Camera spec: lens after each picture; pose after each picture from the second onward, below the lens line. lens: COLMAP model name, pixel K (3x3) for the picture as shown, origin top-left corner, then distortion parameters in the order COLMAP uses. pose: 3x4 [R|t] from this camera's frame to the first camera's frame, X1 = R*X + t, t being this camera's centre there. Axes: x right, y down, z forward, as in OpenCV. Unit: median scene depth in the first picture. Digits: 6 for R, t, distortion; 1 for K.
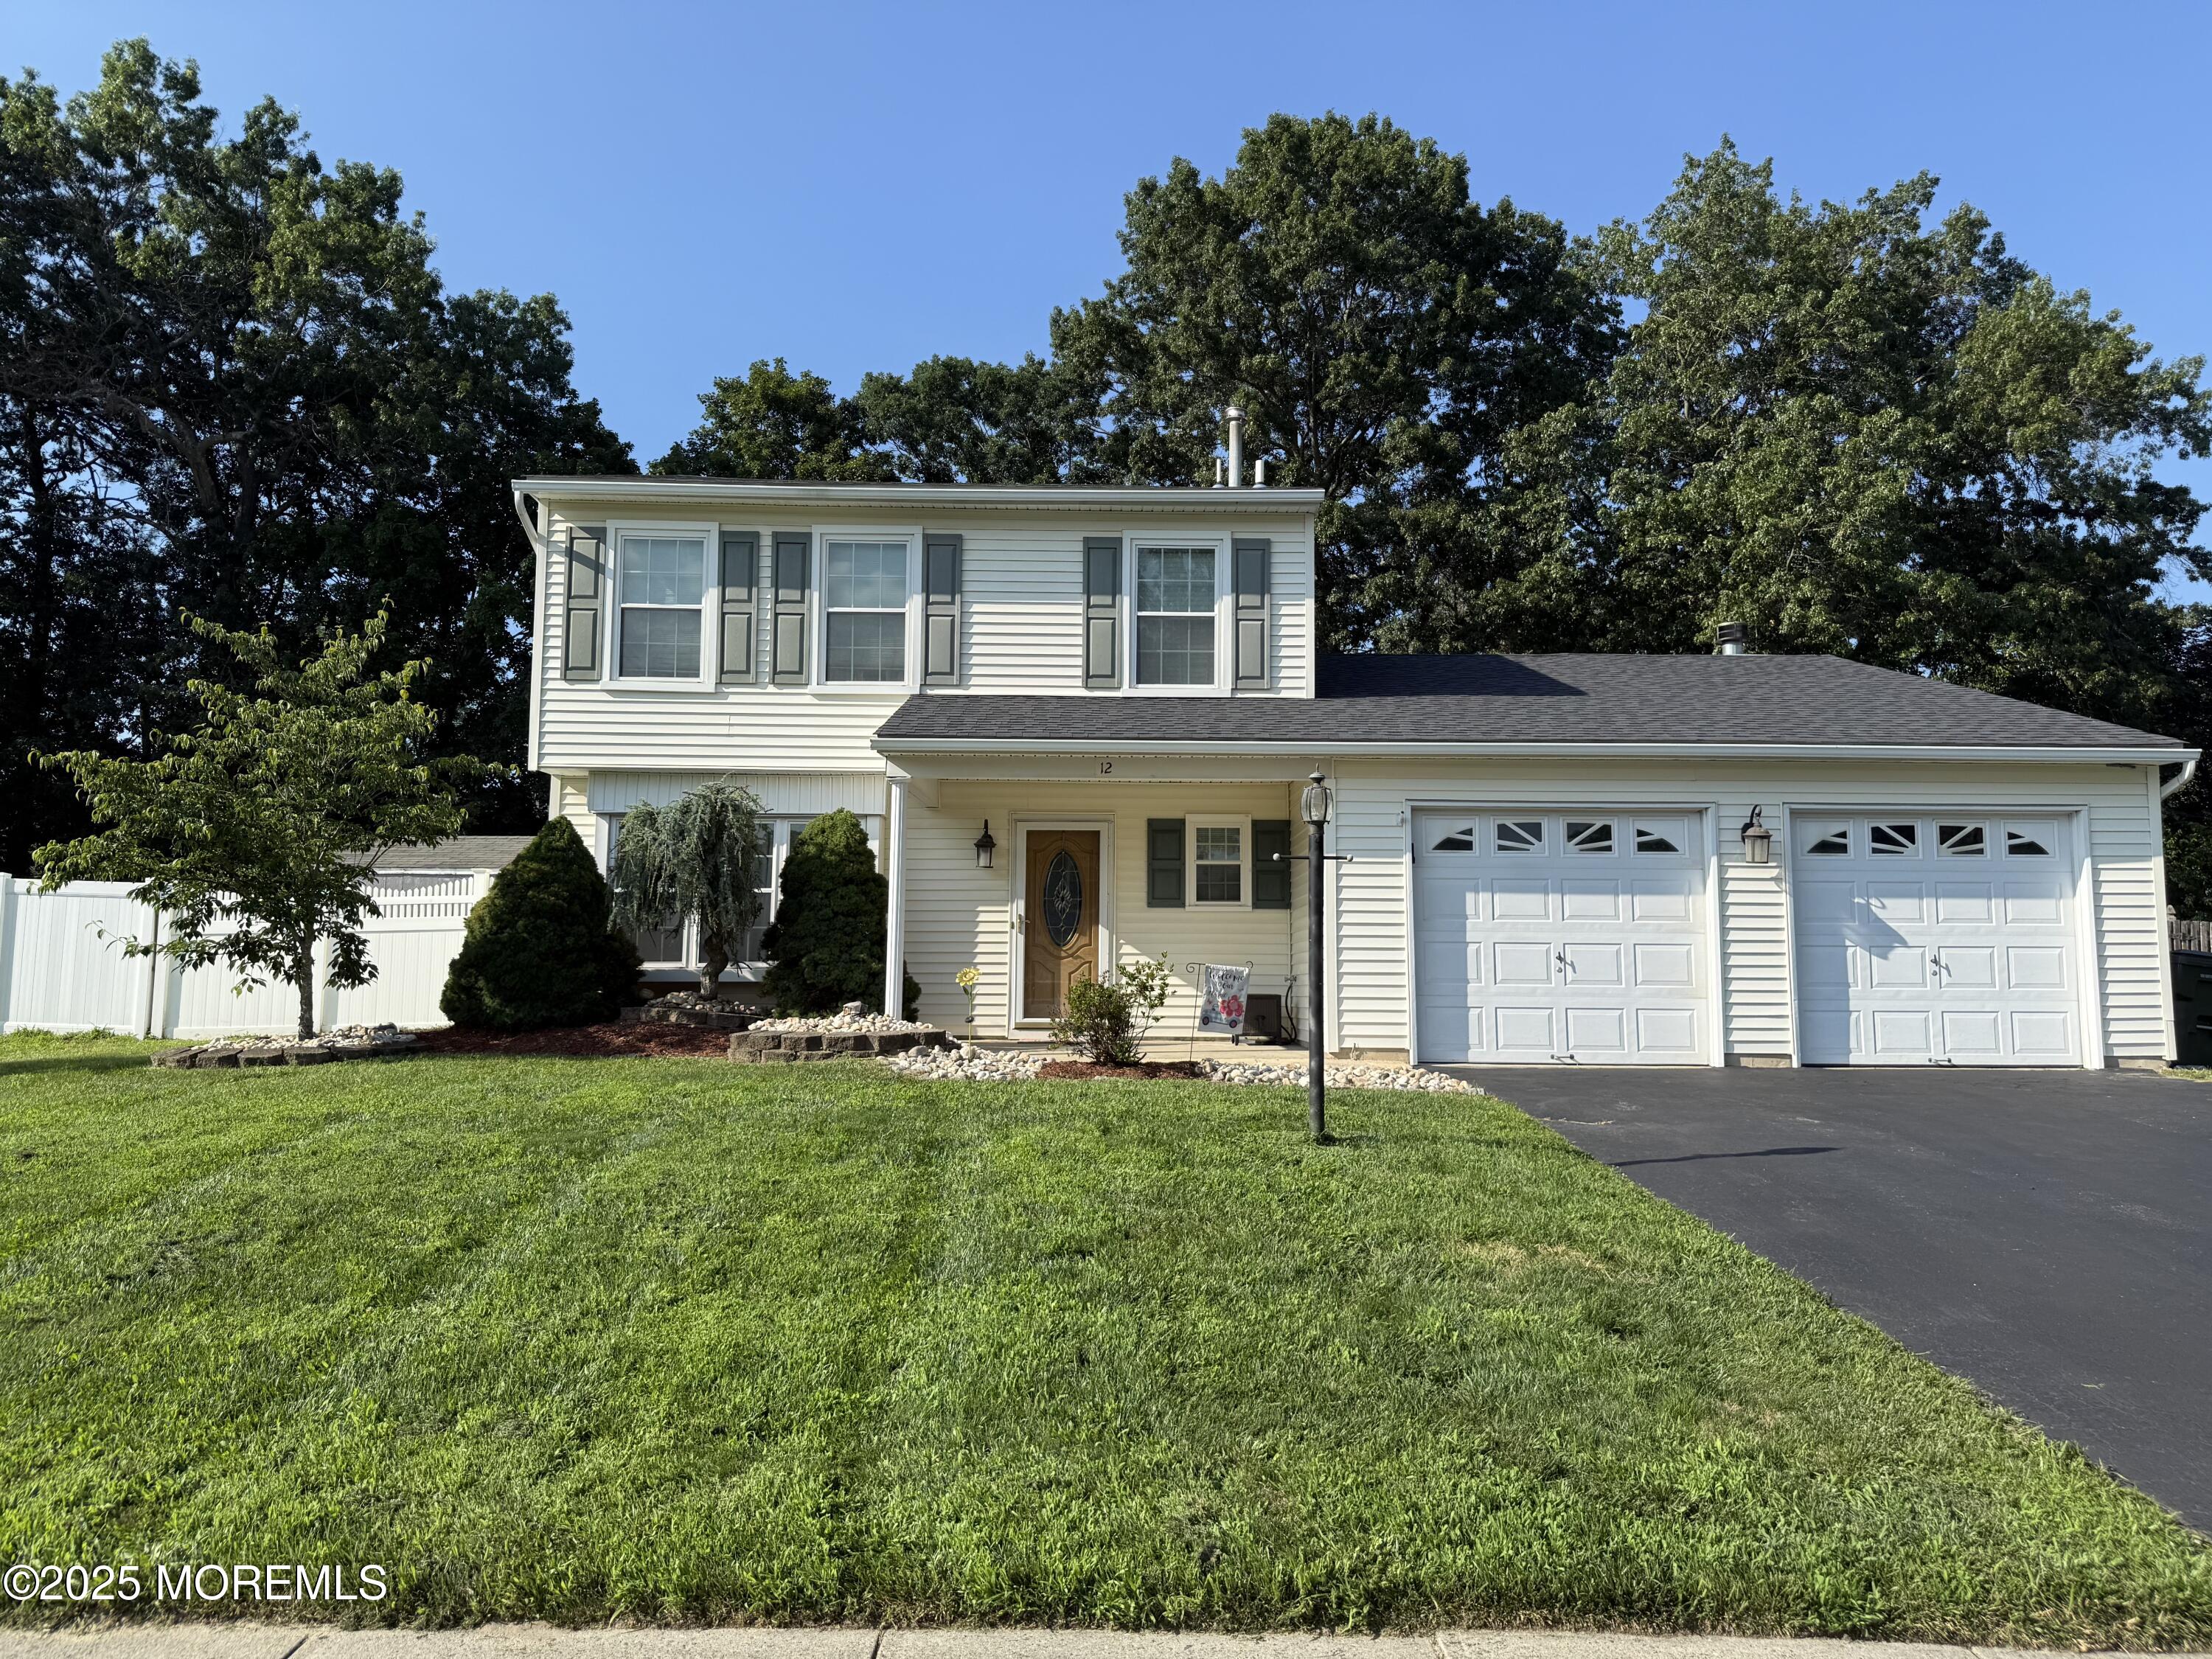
lens RADIAL K [[1511.9, 0, 1124.1], [0, 1511.9, 819.1], [0, 0, 1]] dist [0.065113, -0.001706]
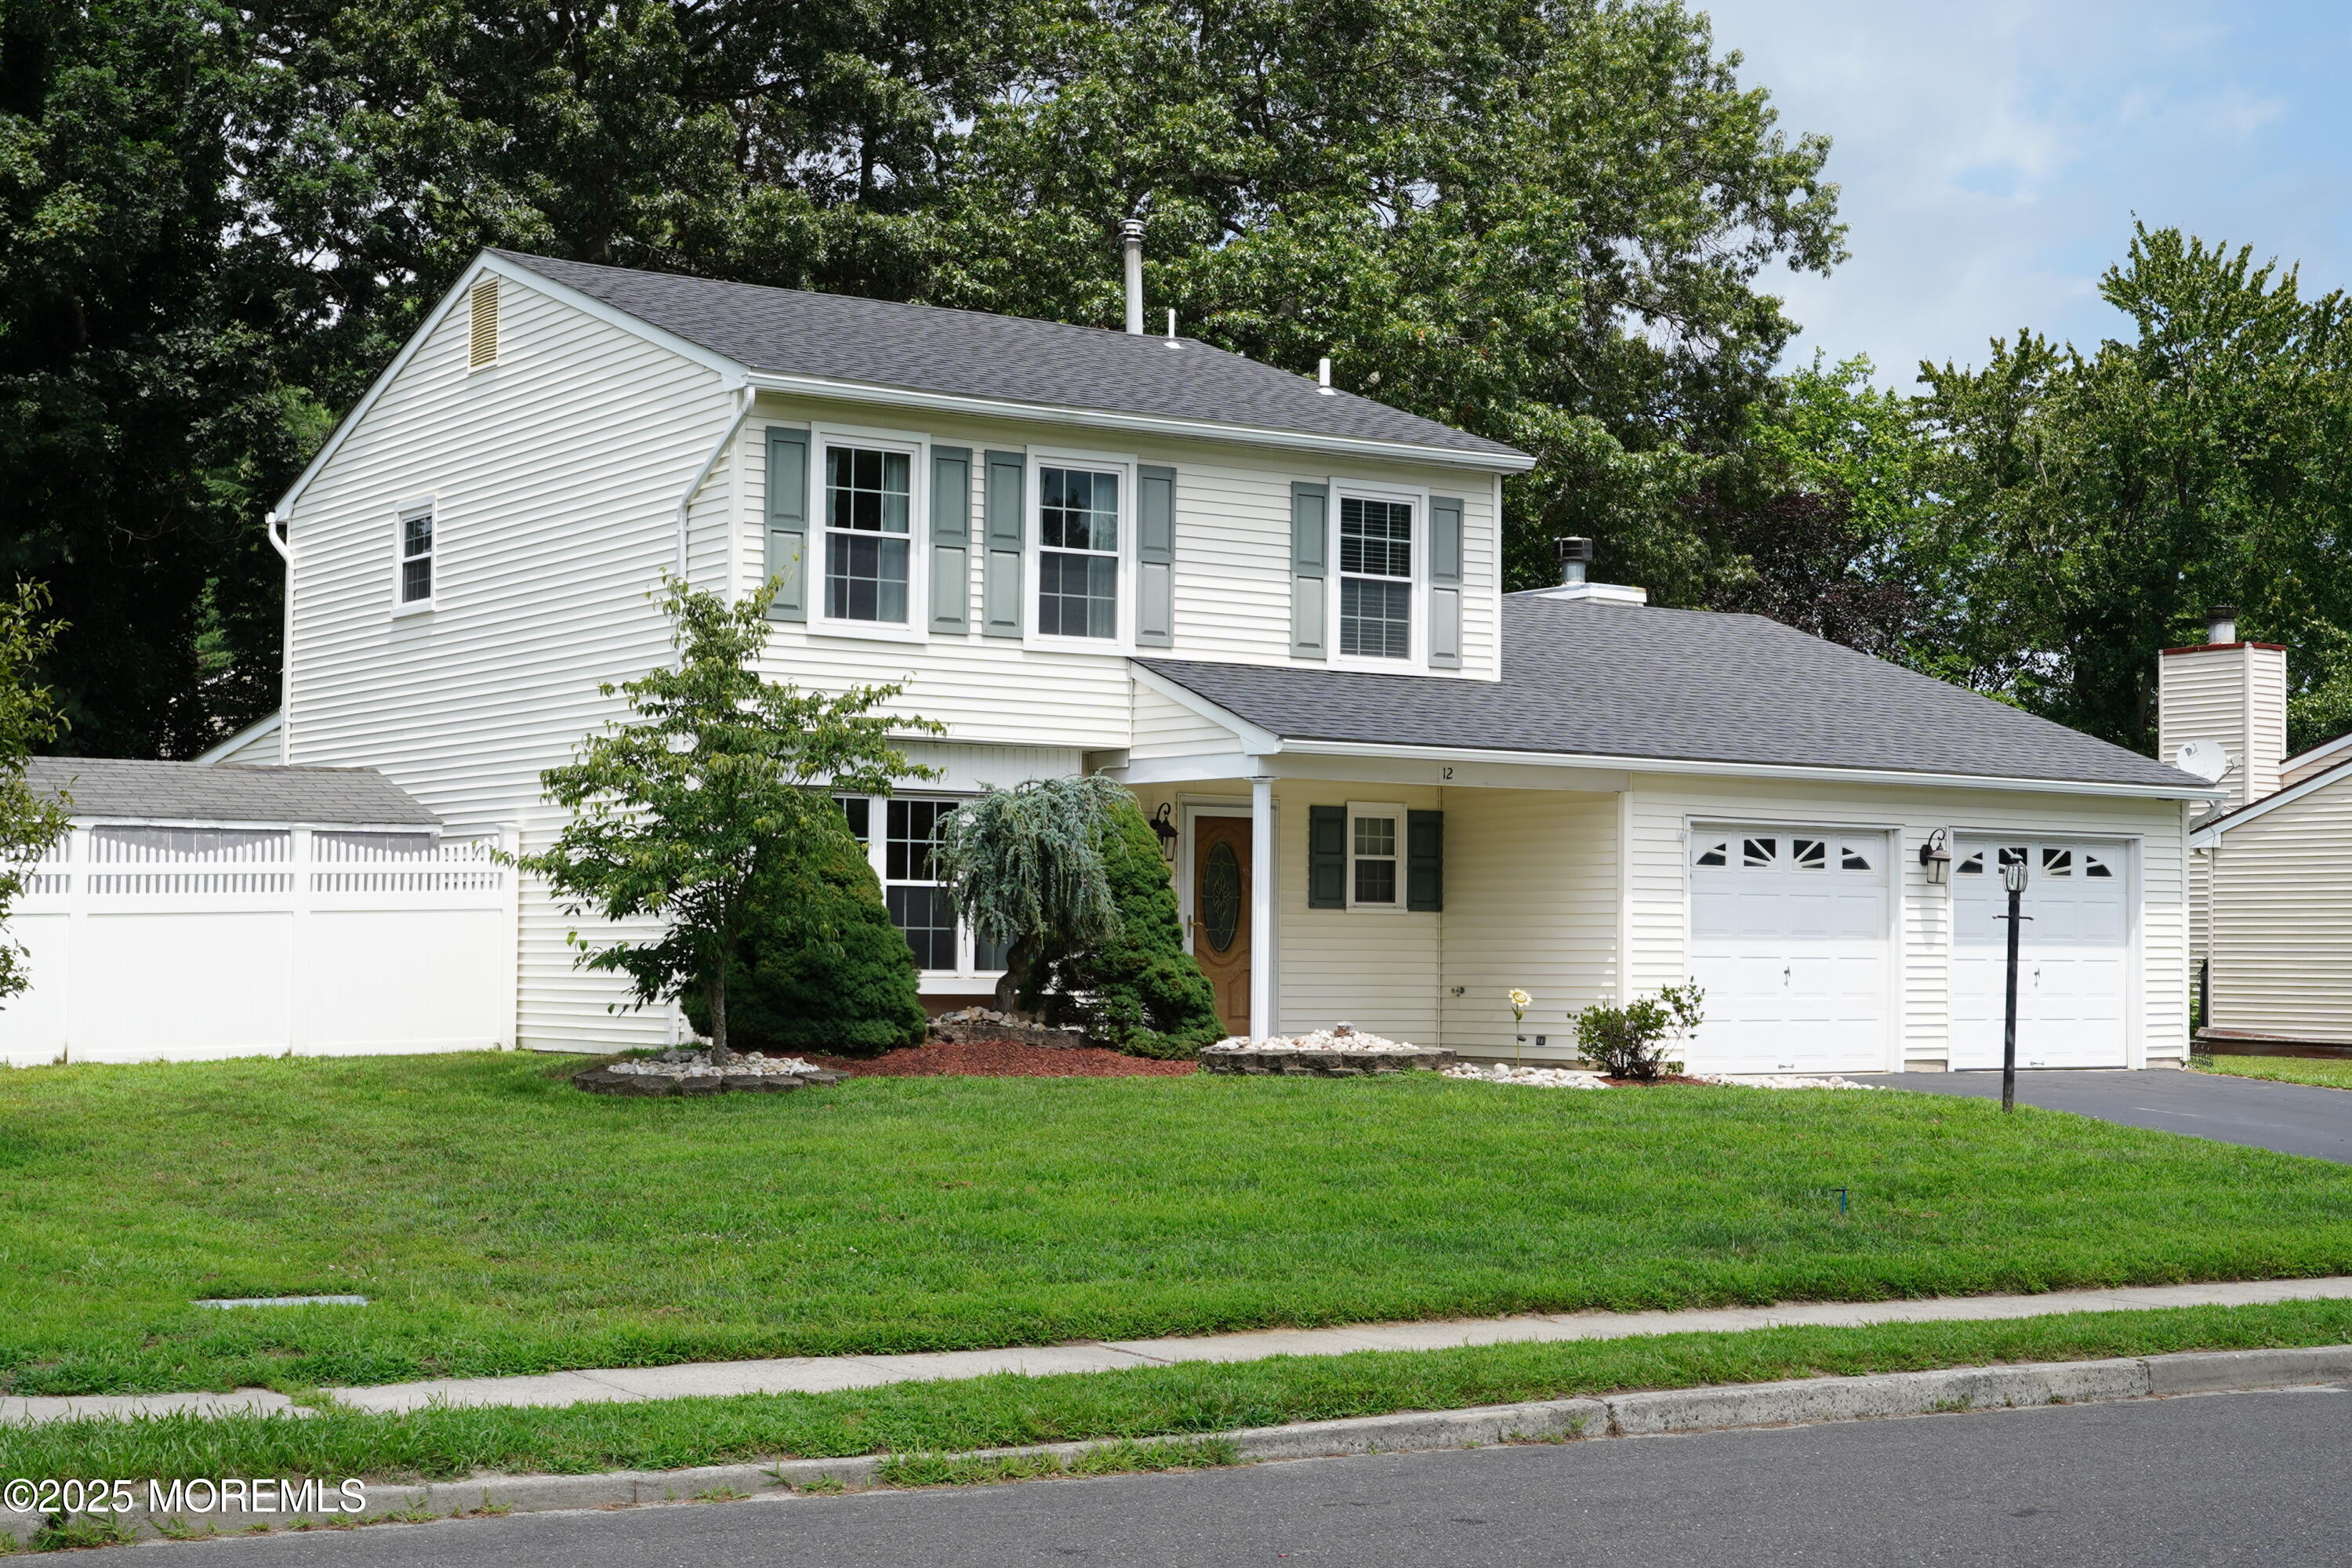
lens RADIAL K [[3462.8, 0, 1176.0], [0, 3462.8, 784.0], [0, 0, 1]] dist [0.014294, 0.091352]
pose [[0.845060, 0.031029, 0.533770, -1.145112], [-0.061633, 0.997313, 0.039602, -0.089176], [-0.531107, -0.066364, 0.844702, -0.650583]]
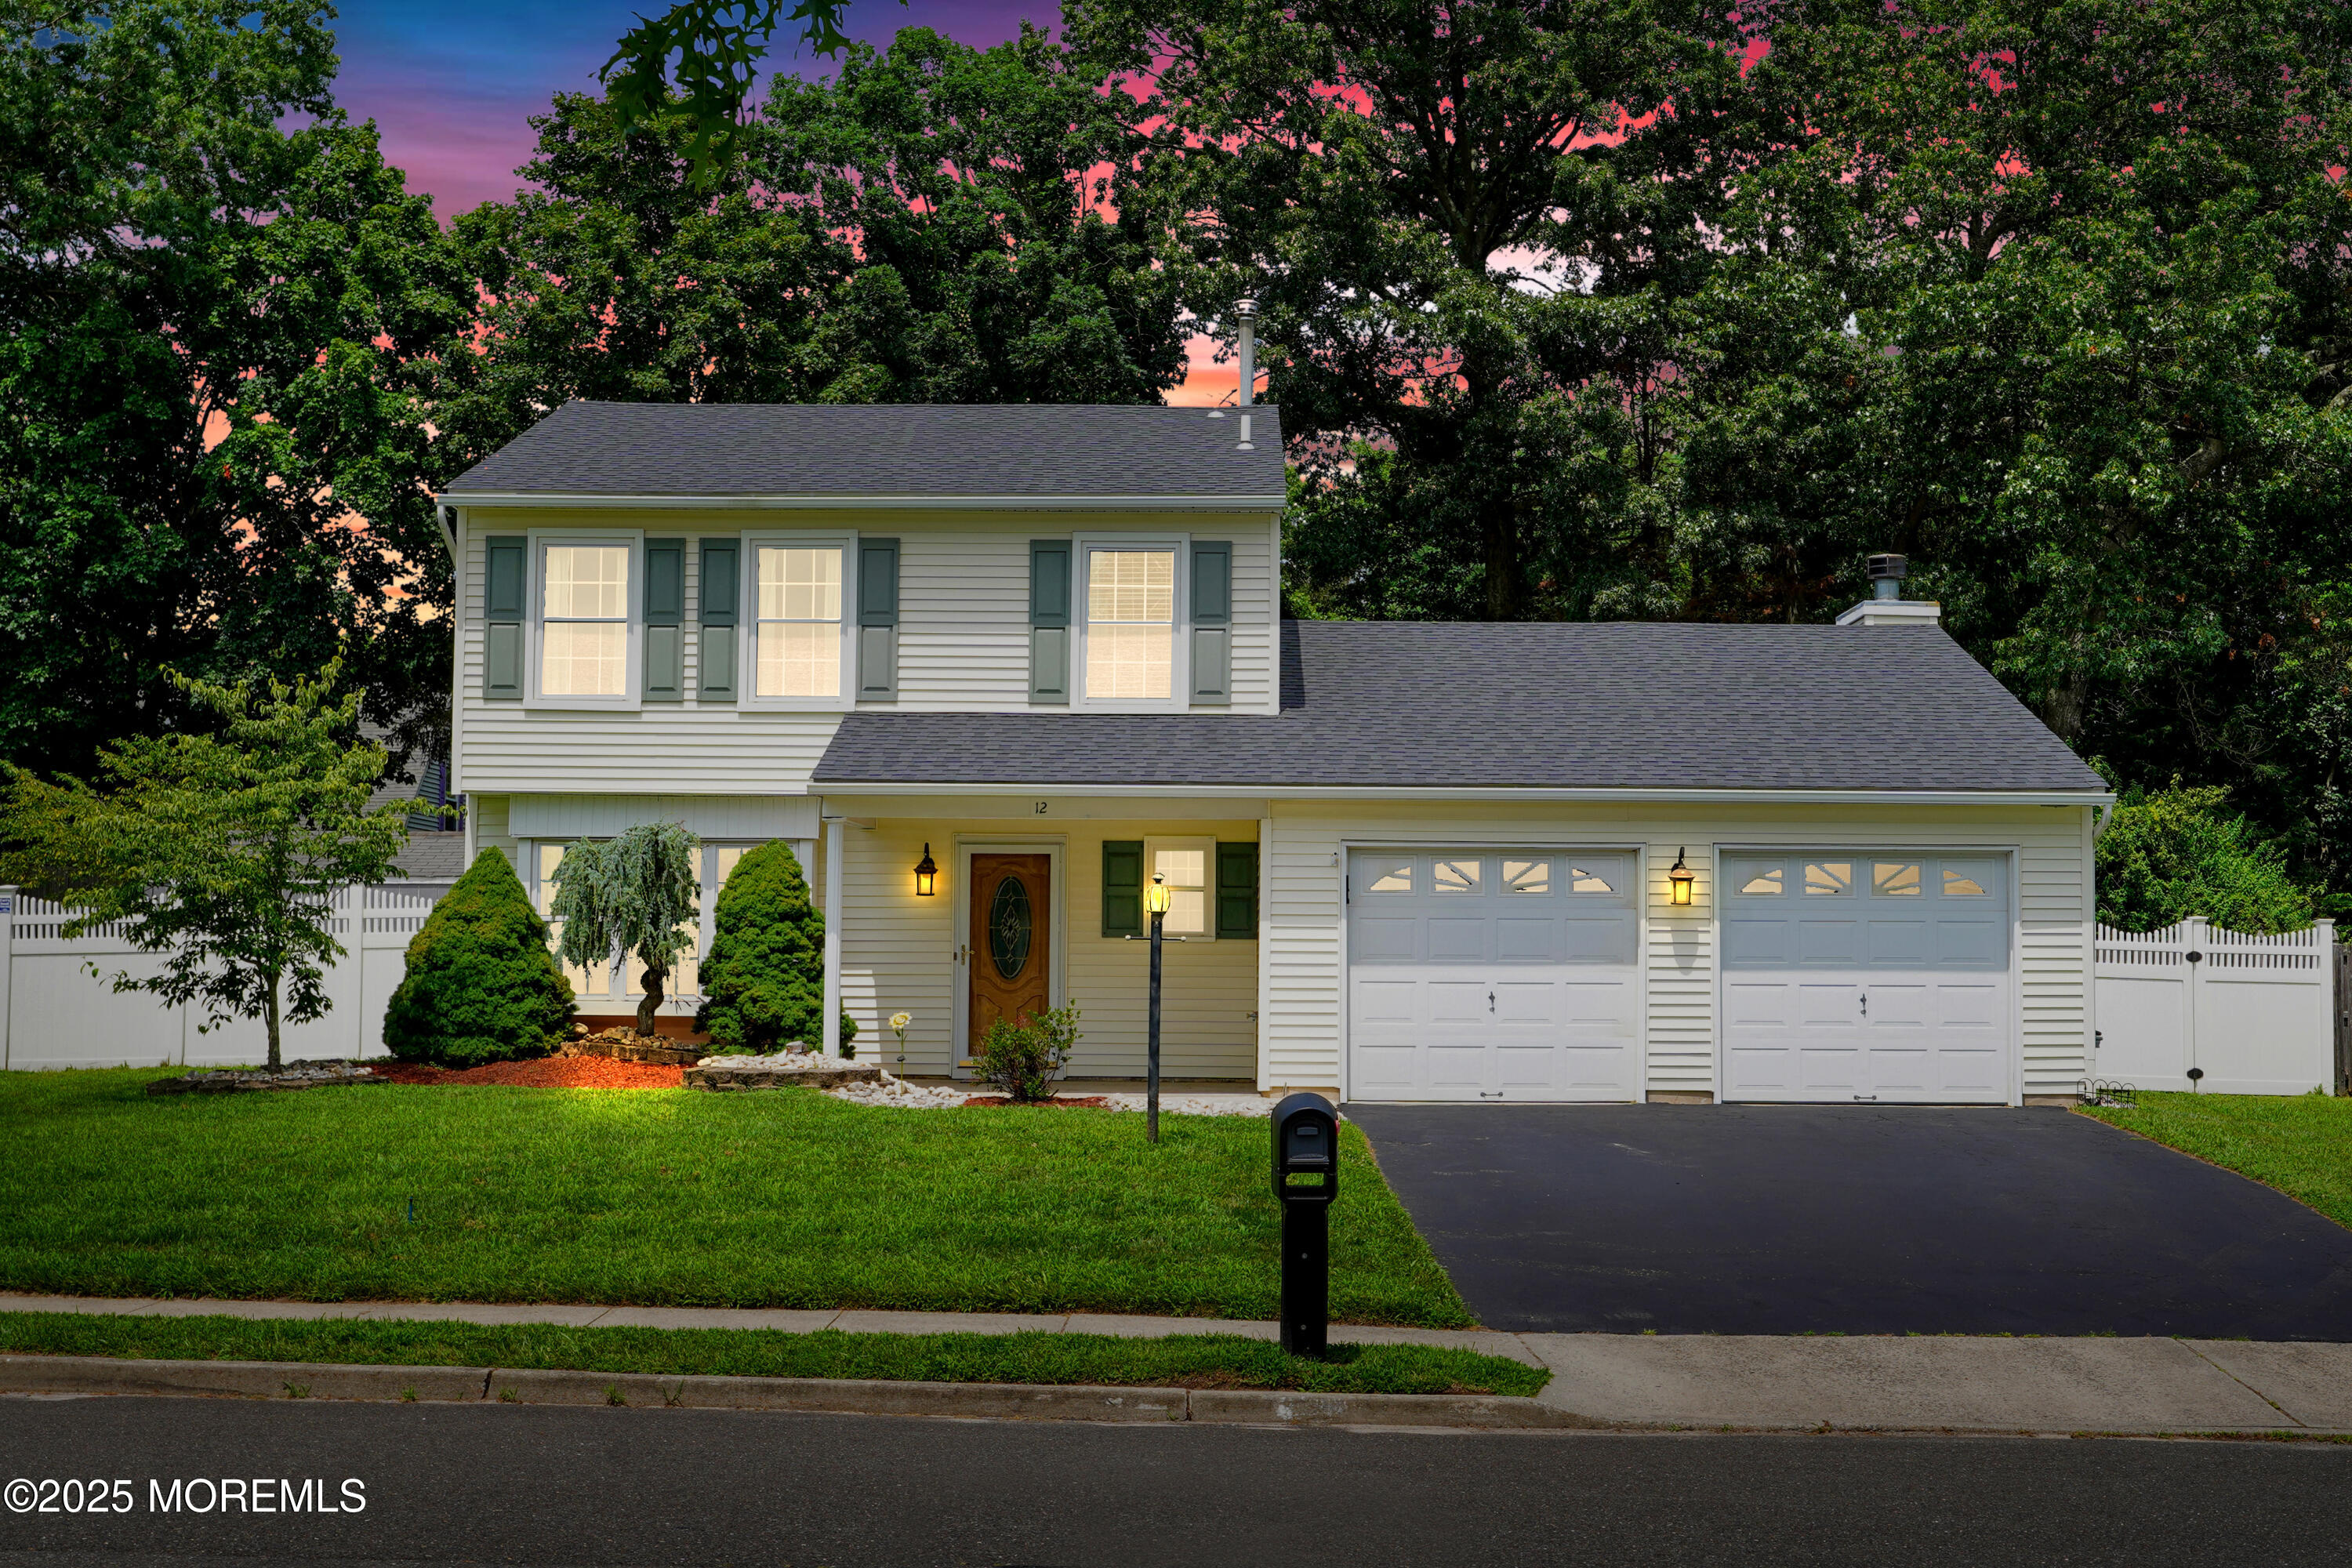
lens RADIAL K [[3055.3, 0, 1176.0], [0, 3055.3, 784.0], [0, 0, 1]] dist [-0.152016, 1.725173]
pose [[0.999485, 0.001793, -0.032052, 0.123911], [-0.000393, 0.999048, 0.043634, -0.119776], [0.032100, -0.043598, 0.998533, -0.879125]]
